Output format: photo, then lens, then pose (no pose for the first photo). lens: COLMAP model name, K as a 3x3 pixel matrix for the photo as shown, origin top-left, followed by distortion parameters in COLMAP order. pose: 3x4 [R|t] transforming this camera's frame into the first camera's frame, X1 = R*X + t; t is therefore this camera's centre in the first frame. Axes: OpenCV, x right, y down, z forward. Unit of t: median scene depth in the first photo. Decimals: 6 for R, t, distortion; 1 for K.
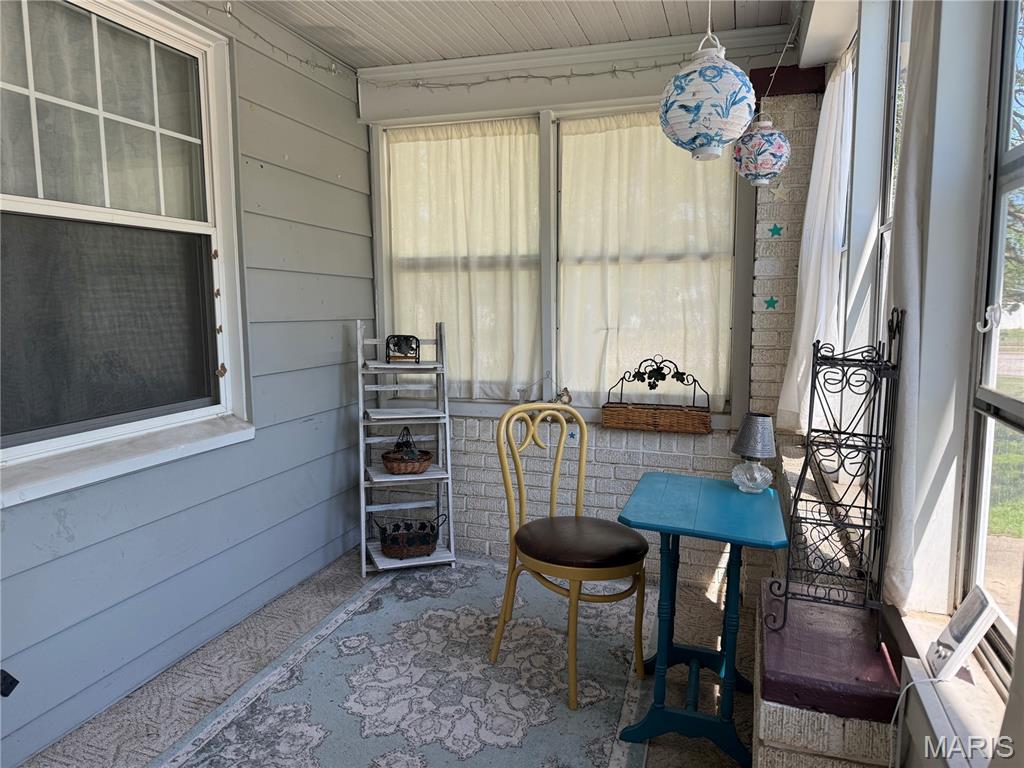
lens RADIAL K [[716.7, 0, 513.5], [0, 716.7, 385.5], [0, 0, 1]] dist [0.160358, -0.314389]
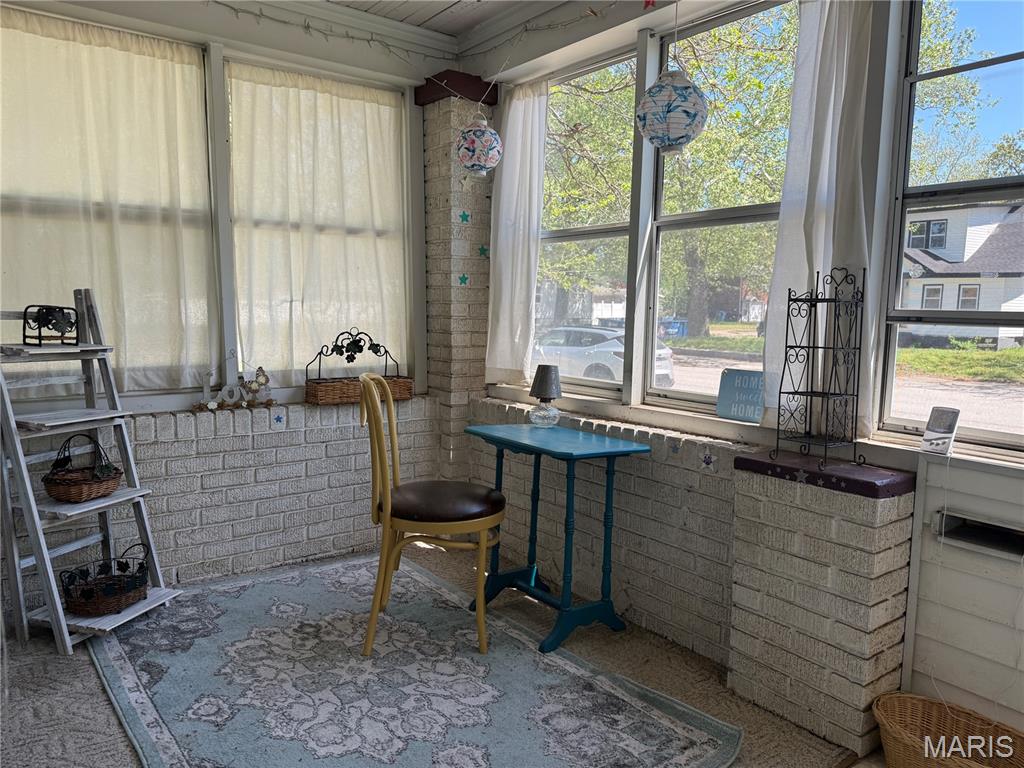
lens RADIAL K [[717.0, 0, 515.7], [0, 717.0, 388.3], [0, 0, 1]] dist [0.131647, -0.213962]
pose [[0.578907, -0.084167, 0.811038, -0.490109], [0.079186, 0.995760, 0.046816, 0.012632], [-0.811540, 0.037121, 0.583117, 0.235149]]
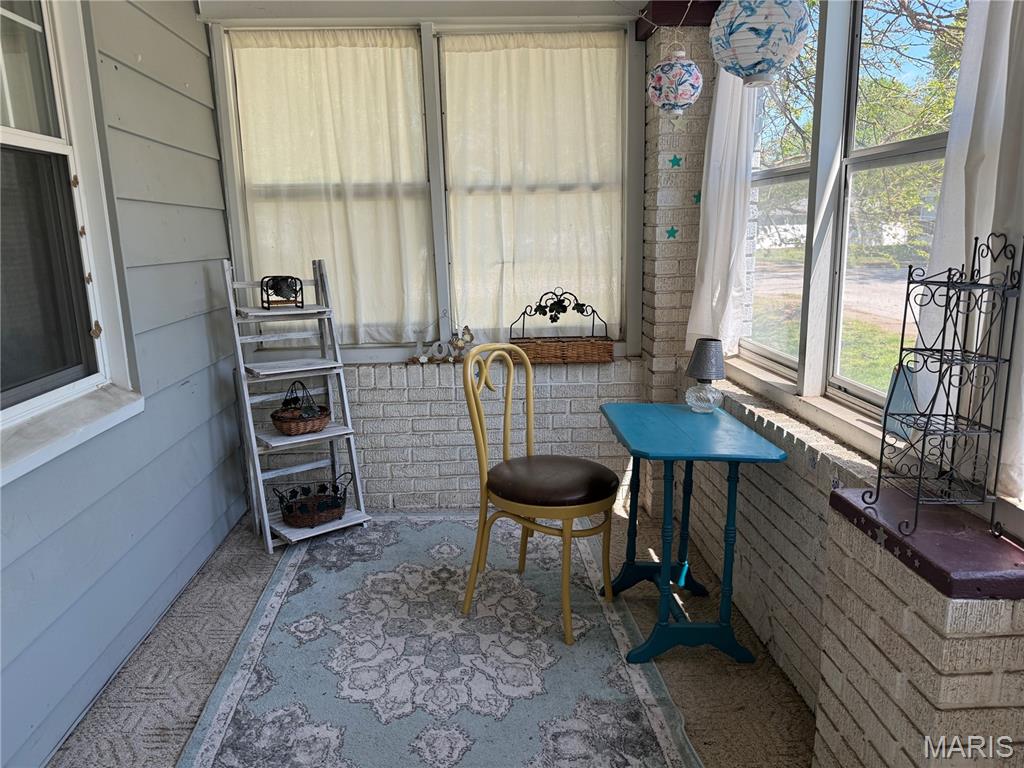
lens RADIAL K [[718.6, 0, 517.1], [0, 718.6, 377.1], [0, 0, 1]] dist [0.129011, -0.213153]
pose [[0.935829, -0.086432, 0.341691, -0.205560], [0.058811, 0.994167, 0.090406, -0.012271], [-0.347512, -0.064509, 0.935454, 0.075969]]
